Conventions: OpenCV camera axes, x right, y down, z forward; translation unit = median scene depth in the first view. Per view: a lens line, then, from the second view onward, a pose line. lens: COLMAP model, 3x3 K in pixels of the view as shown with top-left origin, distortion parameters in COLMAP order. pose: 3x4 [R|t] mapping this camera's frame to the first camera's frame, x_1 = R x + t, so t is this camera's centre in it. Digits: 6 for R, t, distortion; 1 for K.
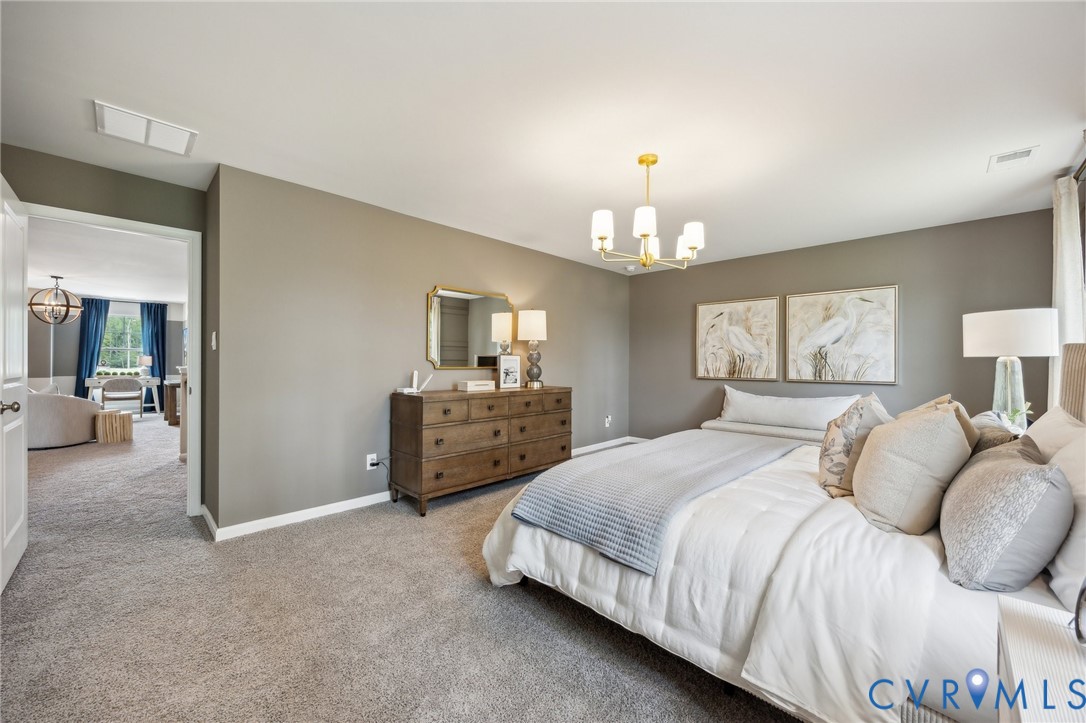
lens RADIAL K [[432.4, 0, 543.0], [0, 432.4, 361.5], [0, 0, 1]] dist [0.021223, -0.000024]
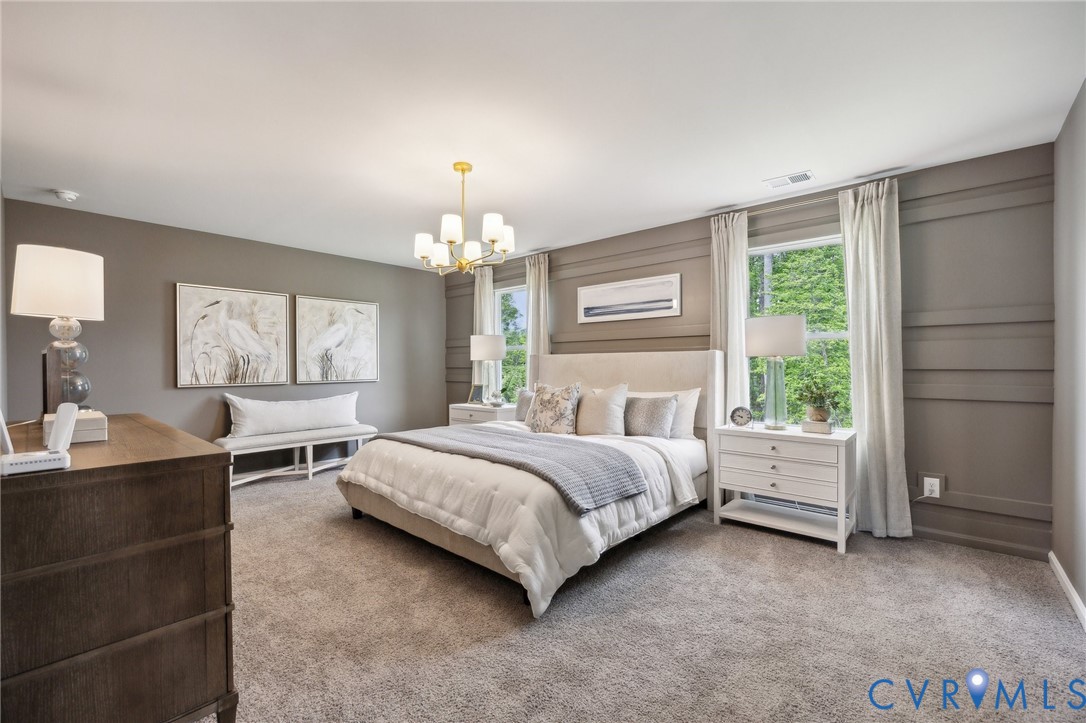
lens RADIAL K [[436.9, 0, 588.1], [0, 436.9, 376.9], [0, 0, 1]] dist [-0.029775, 0.000002]
pose [[-0.081267, -0.031071, 0.996208, -0.443208], [0.003184, 0.999501, 0.031433, 0.001730], [-0.996687, 0.005726, -0.081127, 0.437354]]
